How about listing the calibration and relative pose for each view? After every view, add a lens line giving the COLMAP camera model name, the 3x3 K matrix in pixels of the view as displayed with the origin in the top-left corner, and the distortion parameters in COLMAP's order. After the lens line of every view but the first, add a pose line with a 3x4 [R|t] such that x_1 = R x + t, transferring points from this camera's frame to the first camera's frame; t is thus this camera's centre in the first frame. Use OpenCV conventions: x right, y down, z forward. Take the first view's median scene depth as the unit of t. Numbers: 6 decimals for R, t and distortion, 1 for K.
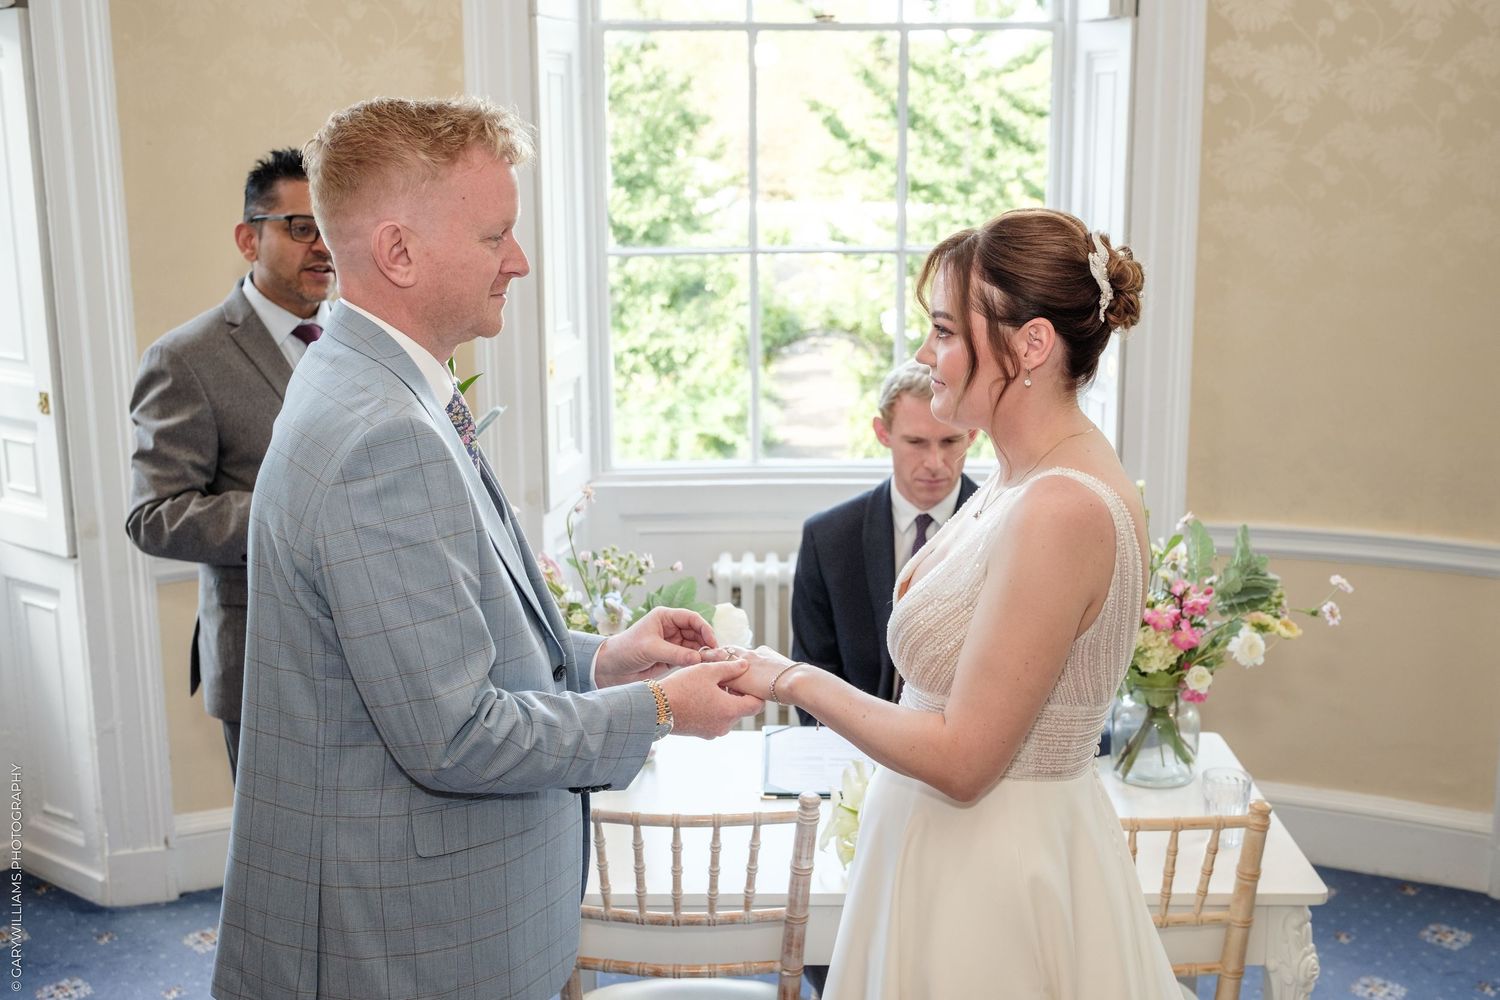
lens RADIAL K [[1759.5, 0, 768.5], [0, 1759.5, 496.3], [0, 0, 1]] dist [0.008077, -0.014320]
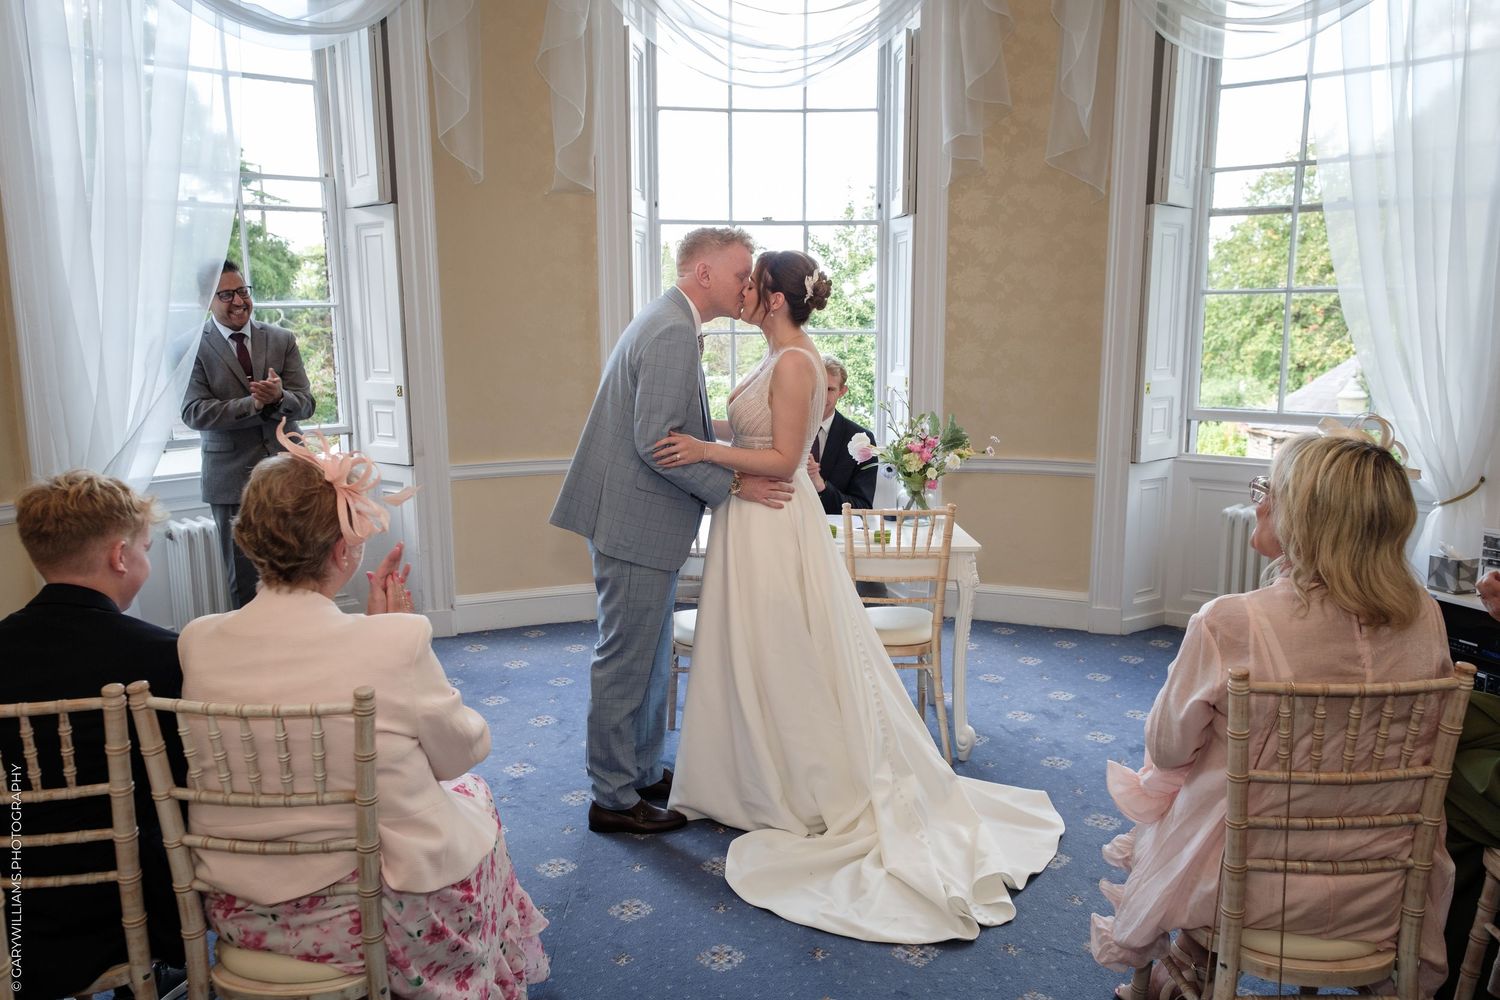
lens RADIAL K [[1076.7, 0, 747.2], [0, 1076.7, 515.8], [0, 0, 1]] dist [-0.001661, -0.002749]
pose [[0.999804, -0.002493, 0.019619, -0.019149], [0.003209, 0.999326, -0.036558, 0.137939], [-0.019515, 0.036614, 0.999139, -0.275755]]
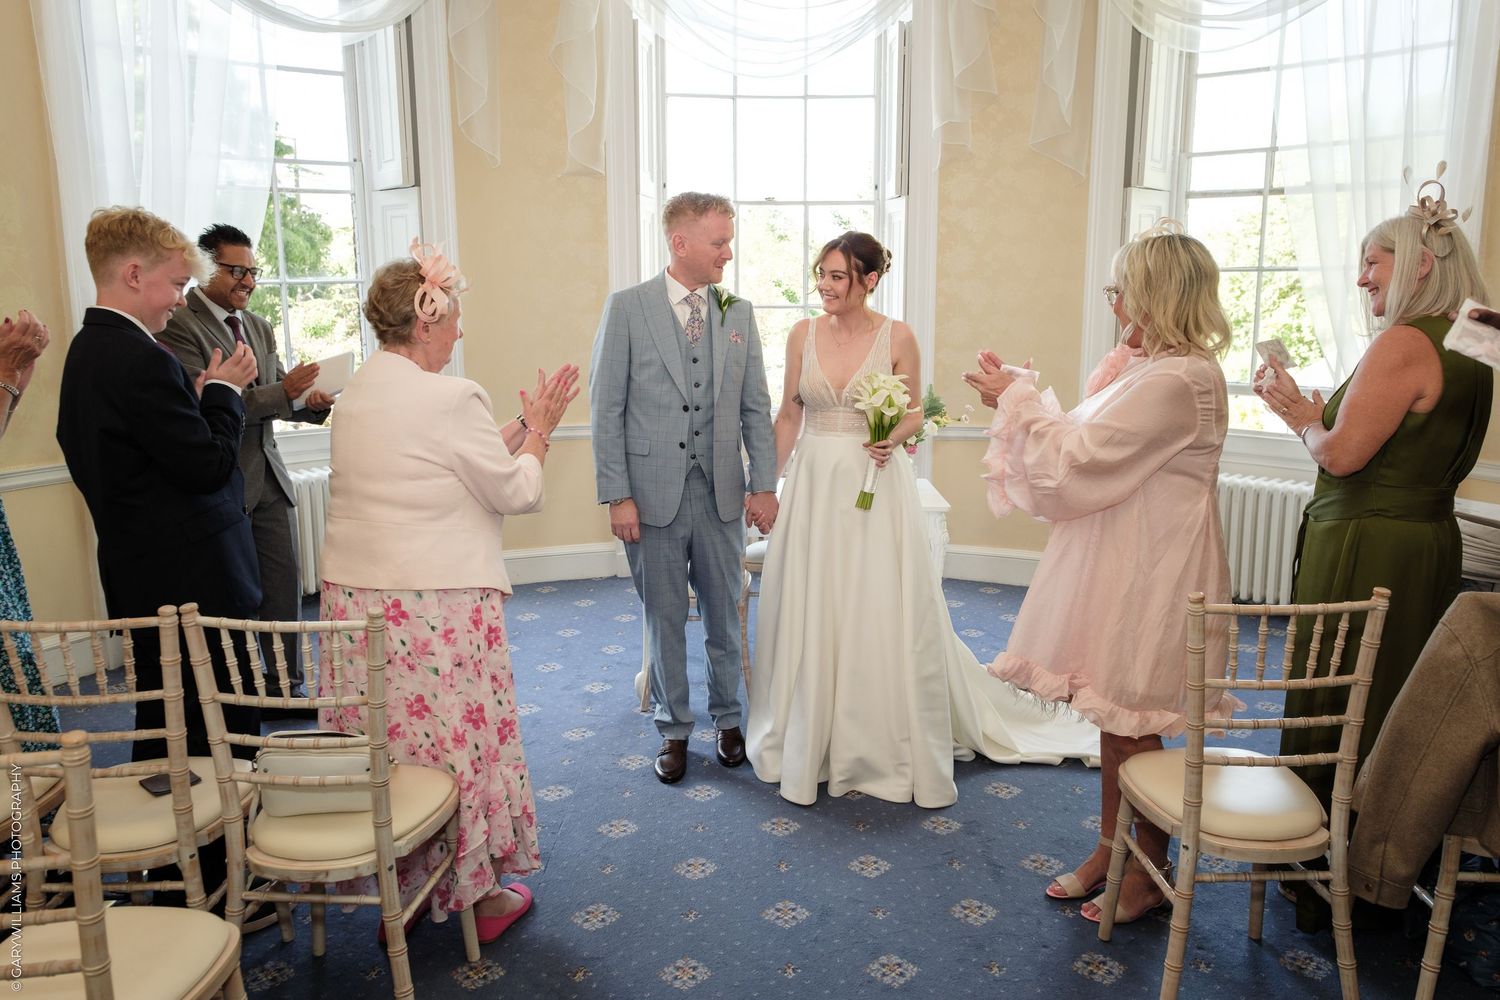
lens RADIAL K [[1067.2, 0, 749.2], [0, 1067.2, 482.5], [0, 0, 1]] dist [-0.003459, 0.000766]
pose [[0.999994, 0.003522, -0.000450, 0.009994], [-0.003537, 0.999222, -0.039267, 0.147255], [0.000312, 0.039268, 0.999229, -0.341445]]
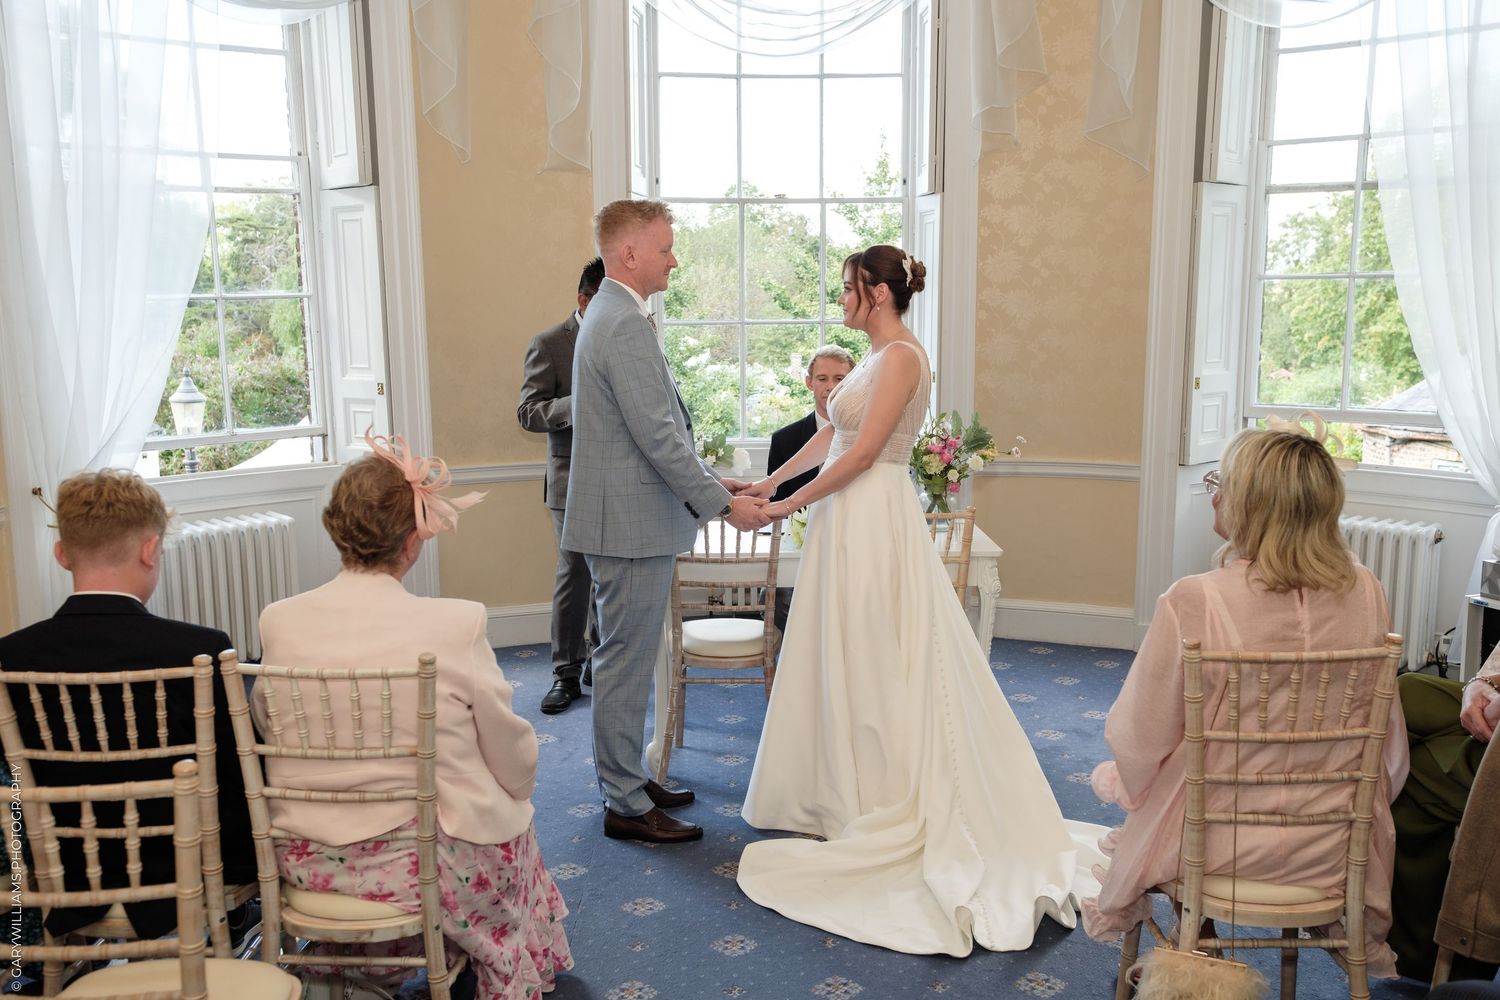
lens RADIAL K [[1311.1, 0, 746.6], [0, 1311.1, 539.4], [0, 0, 1]] dist [0.015974, -0.013554]
pose [[0.999937, -0.004329, 0.010362, -0.021916], [0.004674, 0.999429, -0.033468, 0.155270], [-0.010211, 0.033514, 0.999386, -0.421838]]
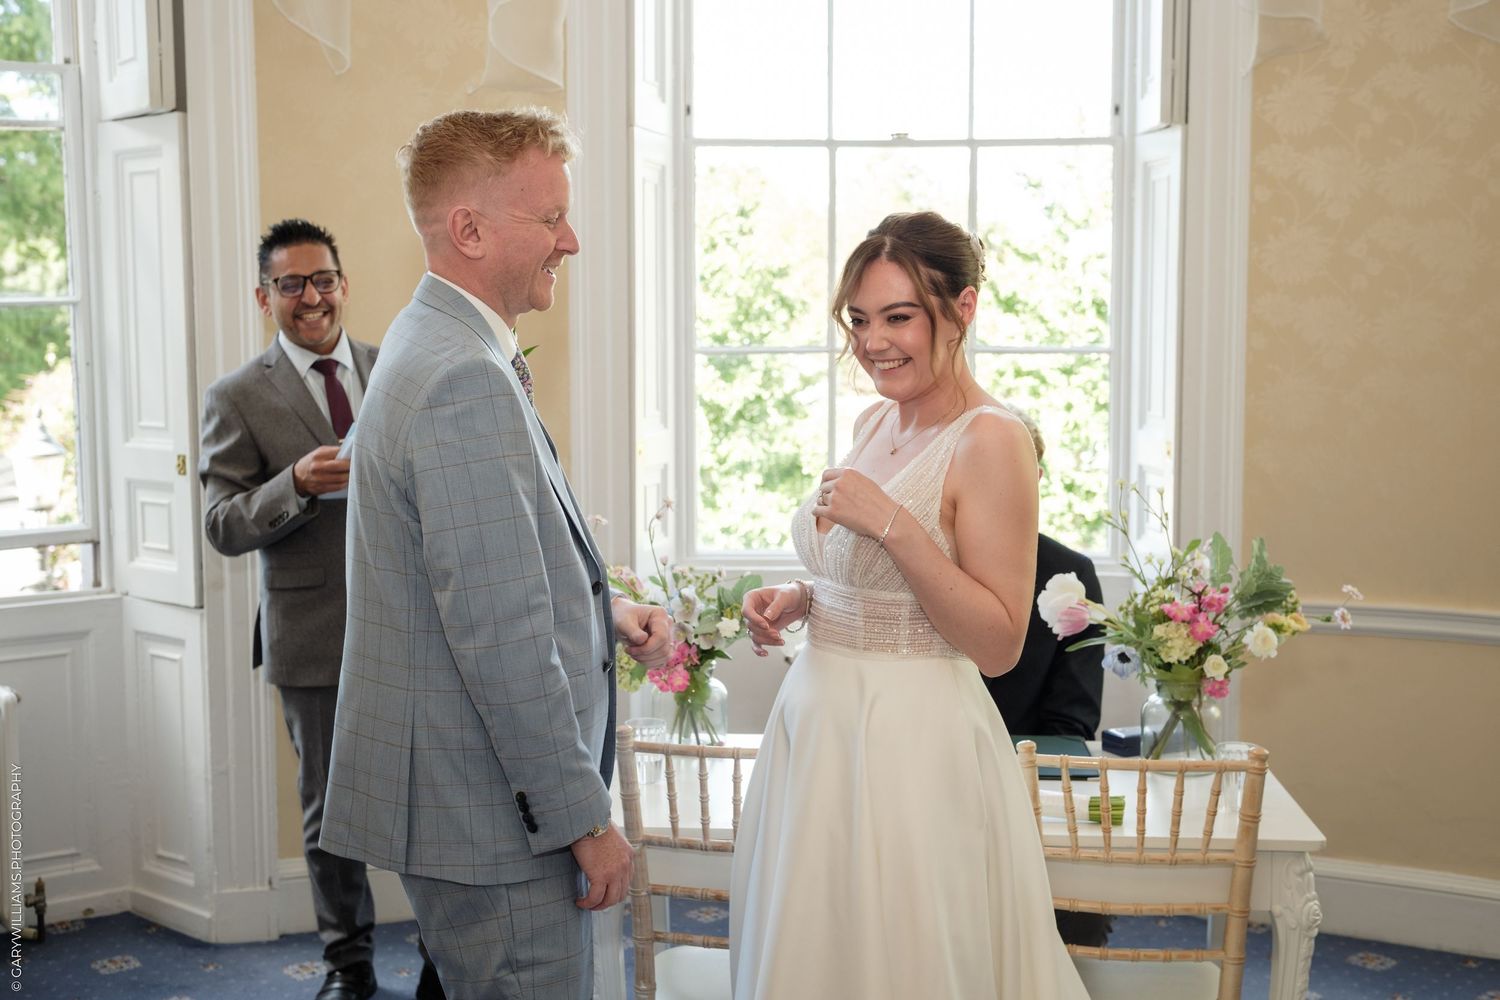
lens RADIAL K [[1836.9, 0, 750.0], [0, 1836.9, 500.0], [0, 0, 1]] dist [0.019217, 0.027097]
pose [[0.997862, 0.009116, -0.064710, 0.017552], [-0.016076, 0.994037, -0.107854, 0.083763], [0.063341, 0.108664, 0.992058, -0.112744]]
